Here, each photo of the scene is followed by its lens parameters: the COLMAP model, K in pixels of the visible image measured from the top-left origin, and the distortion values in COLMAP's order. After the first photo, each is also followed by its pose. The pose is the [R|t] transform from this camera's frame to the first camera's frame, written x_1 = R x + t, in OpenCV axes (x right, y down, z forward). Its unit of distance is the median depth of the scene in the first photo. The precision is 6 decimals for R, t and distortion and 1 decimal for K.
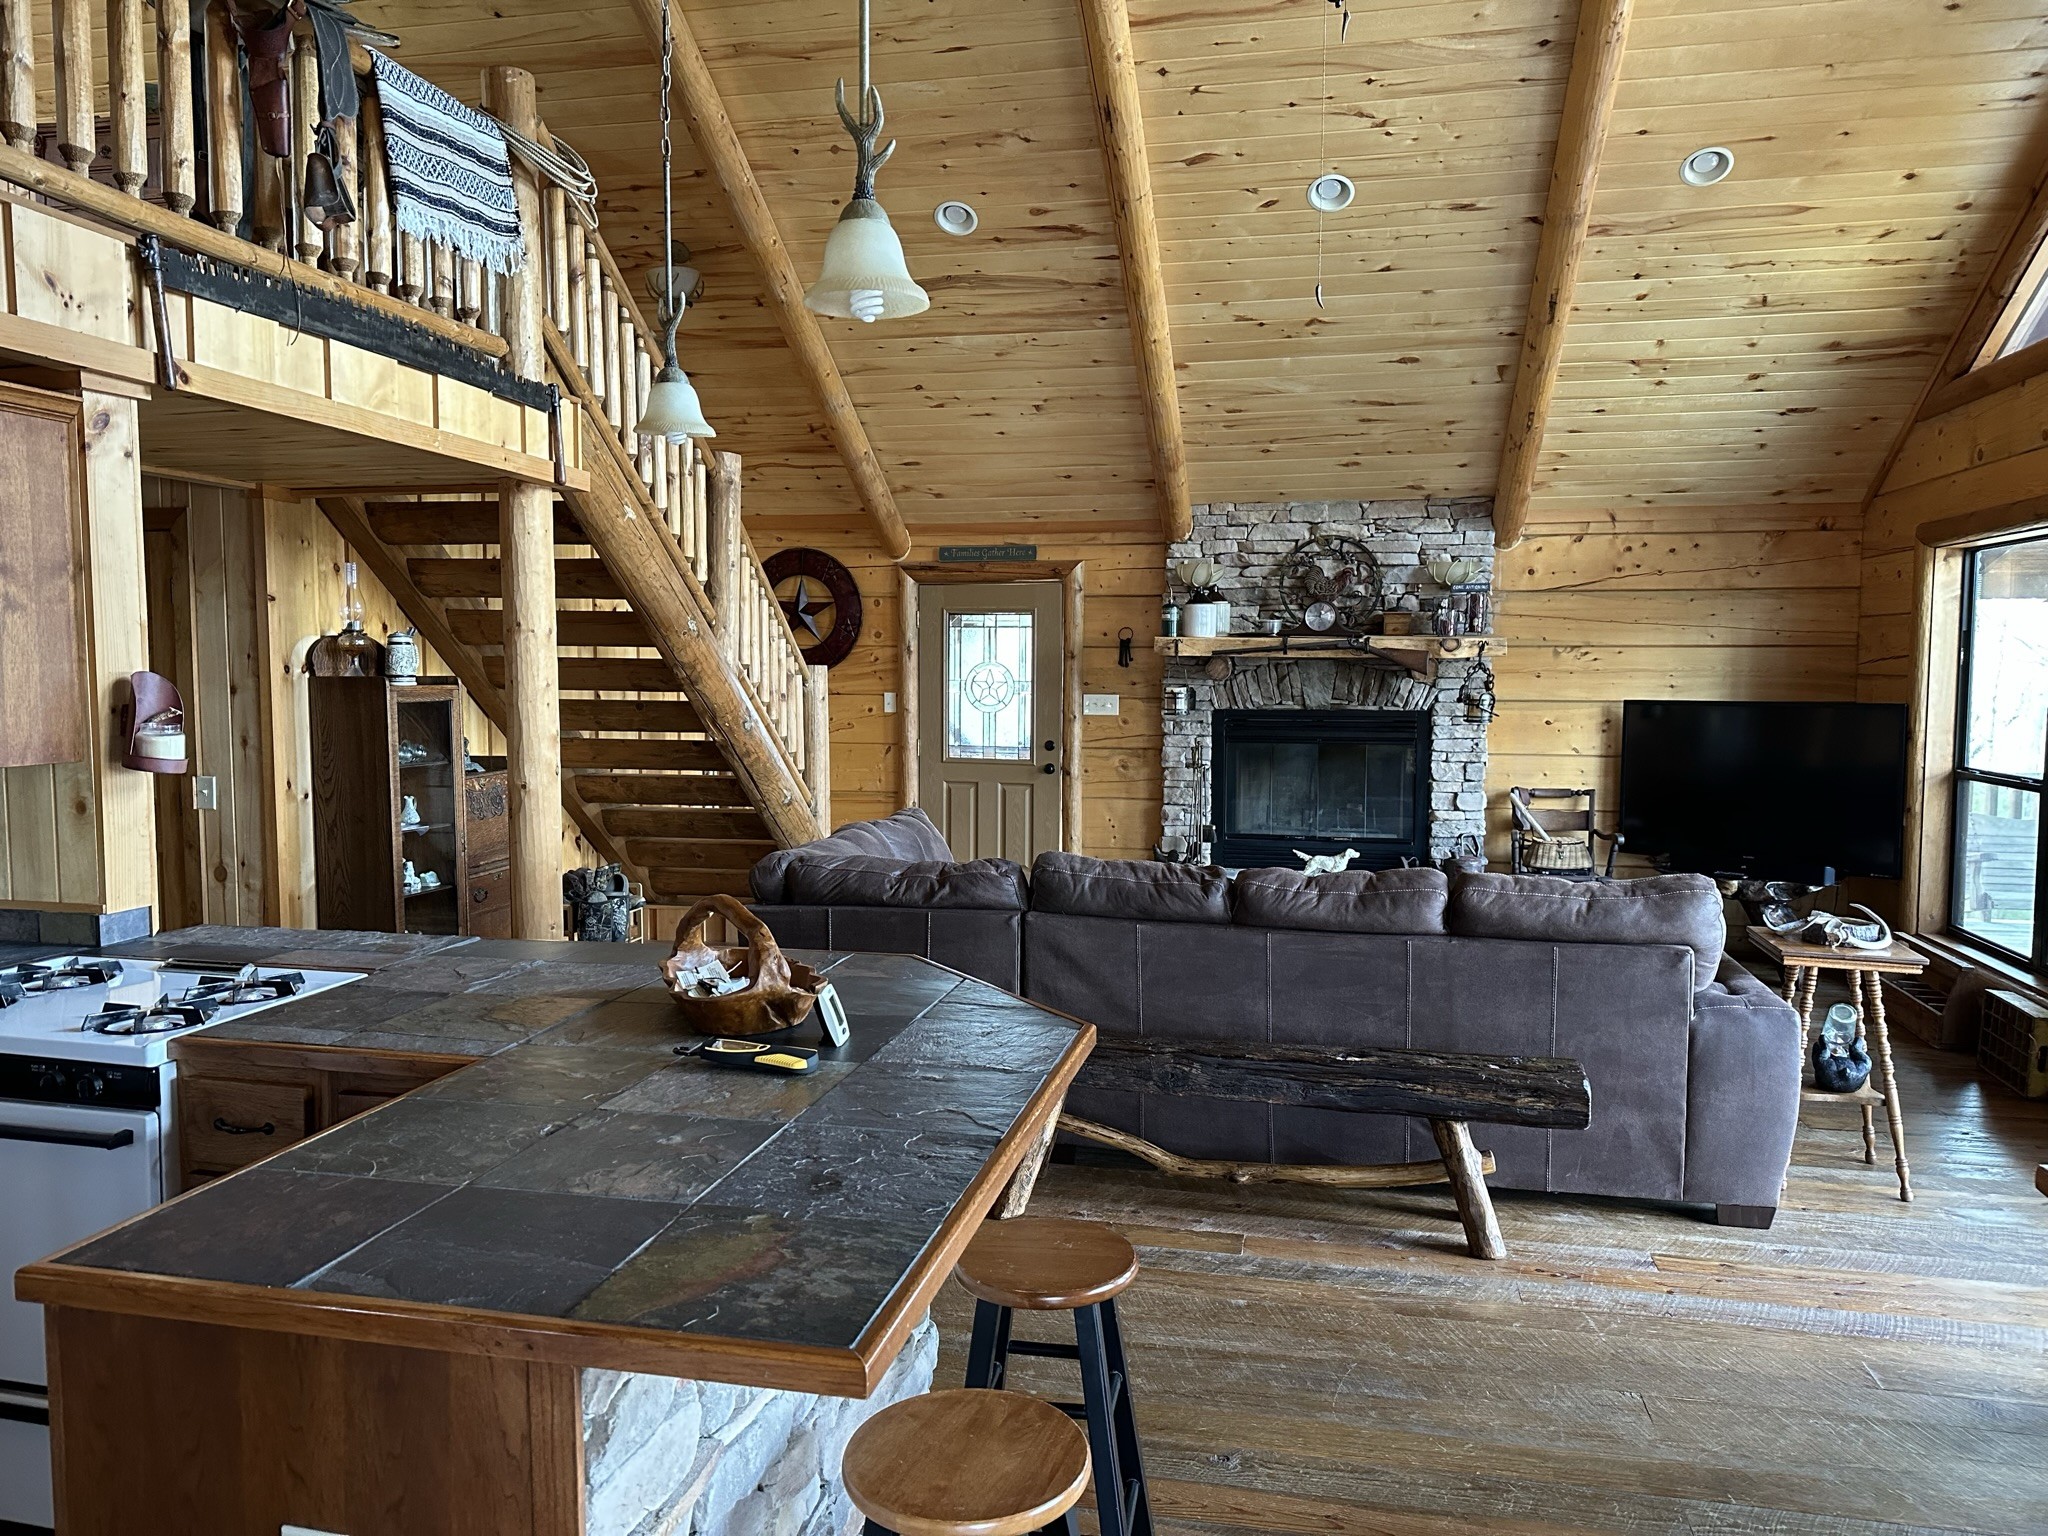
lens RADIAL K [[1442.2, 0, 1017.7], [0, 1442.2, 781.7], [0, 0, 1]] dist [0.068088, -0.079827]
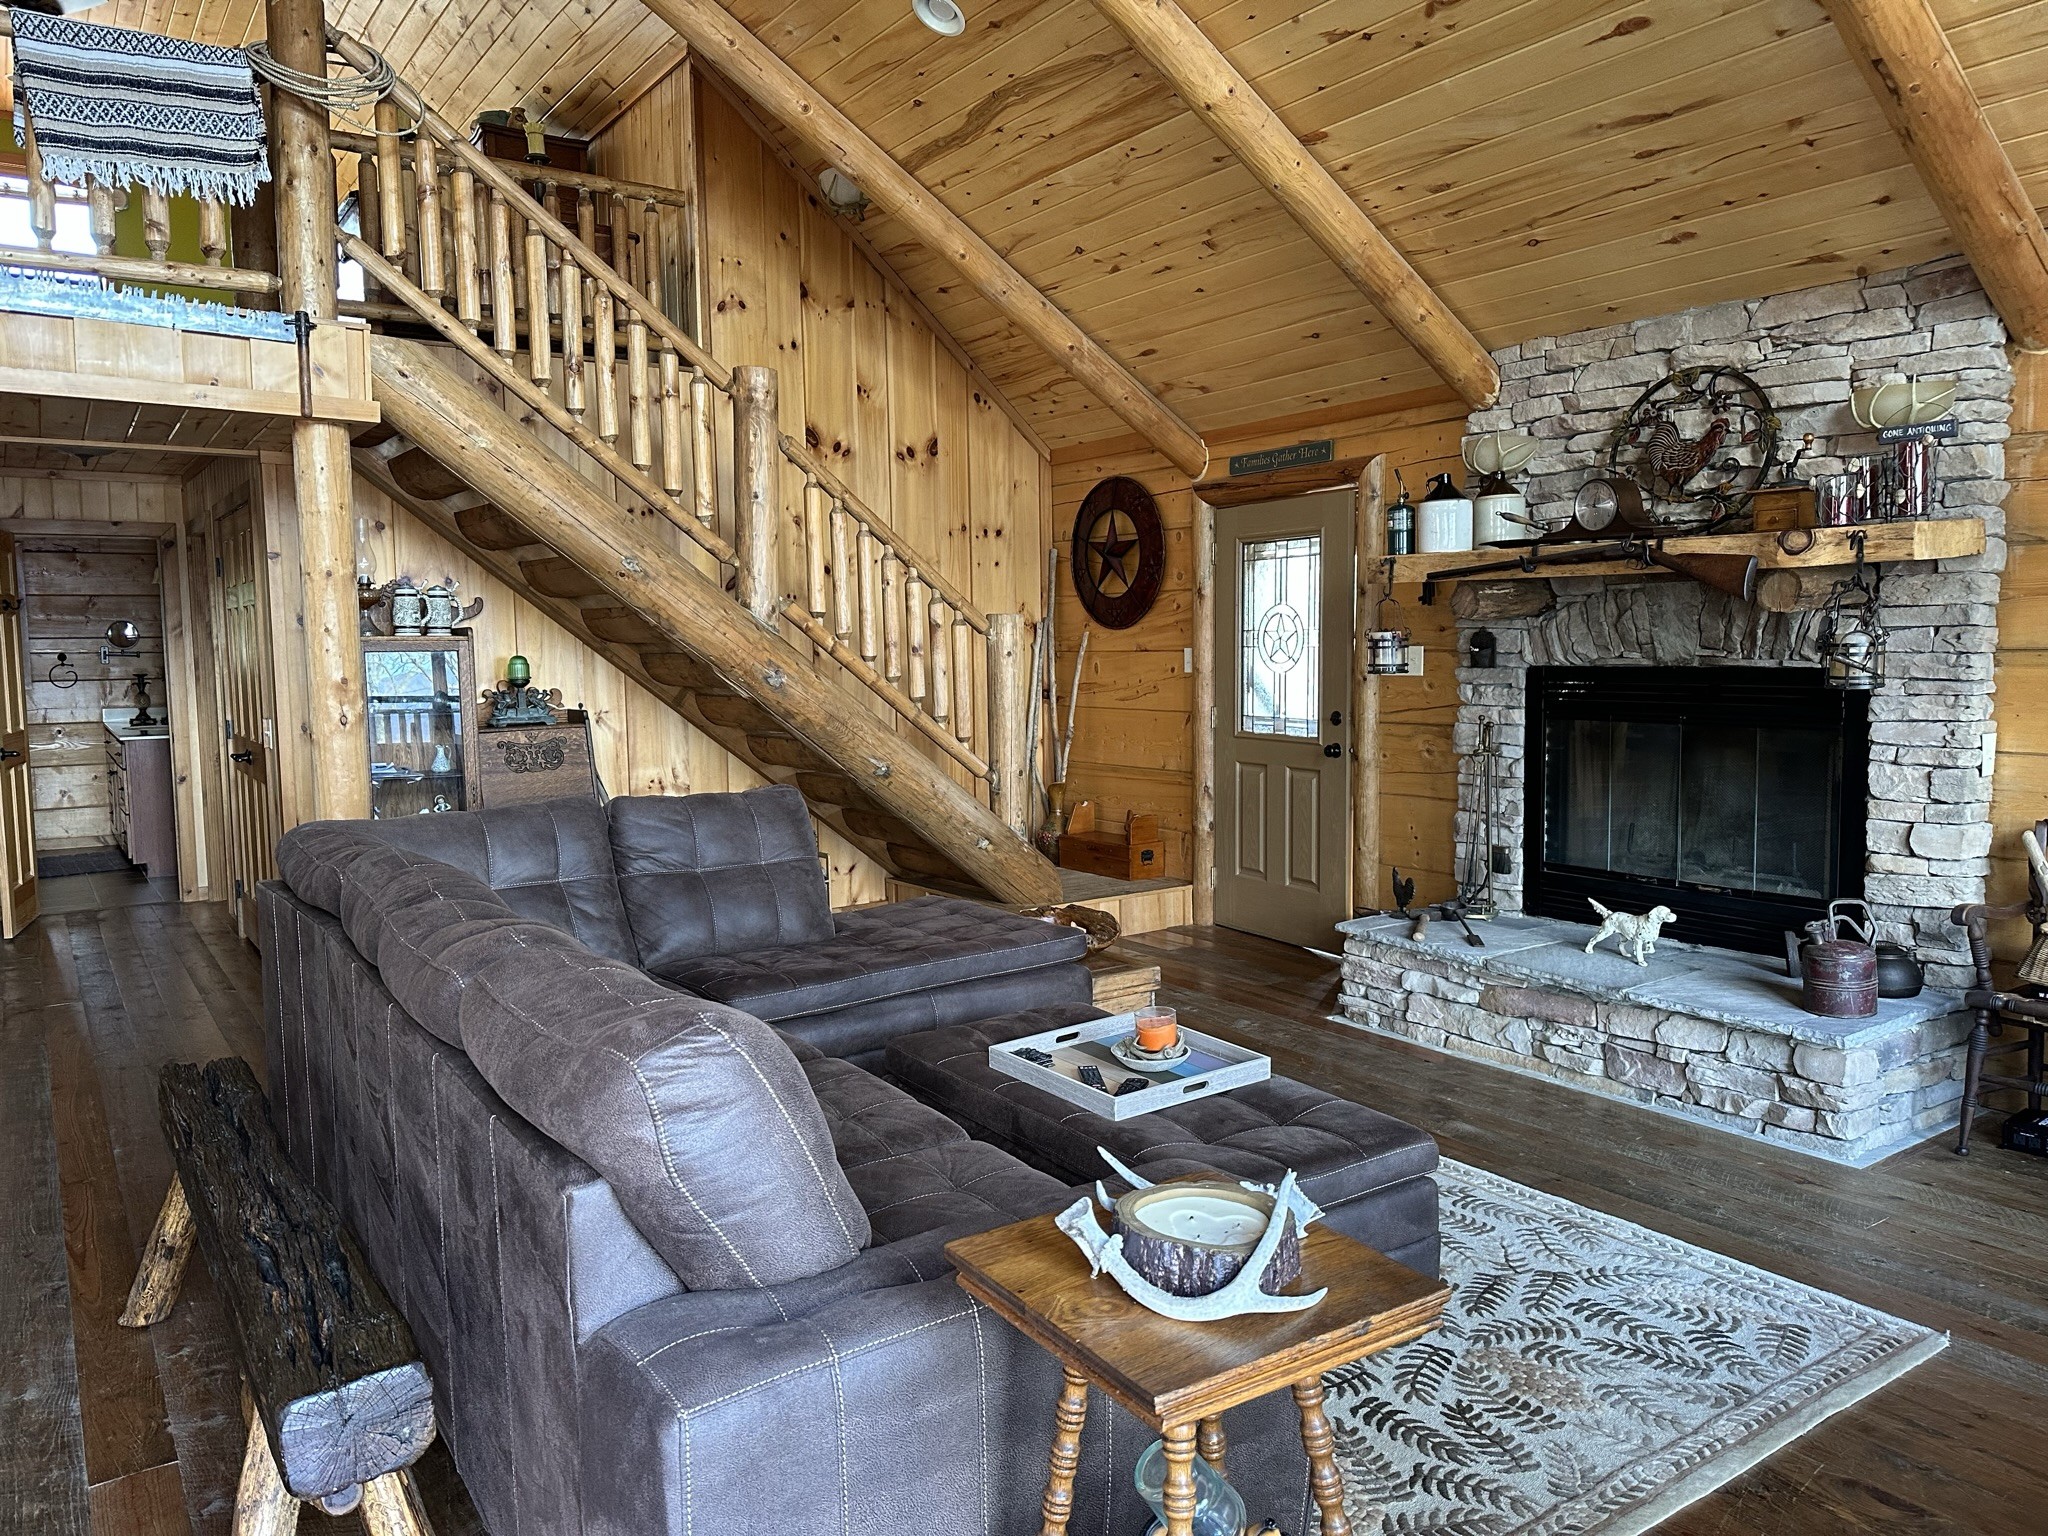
lens RADIAL K [[1442.2, 0, 1030.9], [0, 1442.2, 759.9], [0, 0, 1]] dist [0.068088, -0.079827]
pose [[0.734477, 0.043537, -0.677235, 0.426006], [-0.041945, 0.998944, 0.018729, -0.011781], [0.677336, 0.014650, 0.735528, 0.388819]]
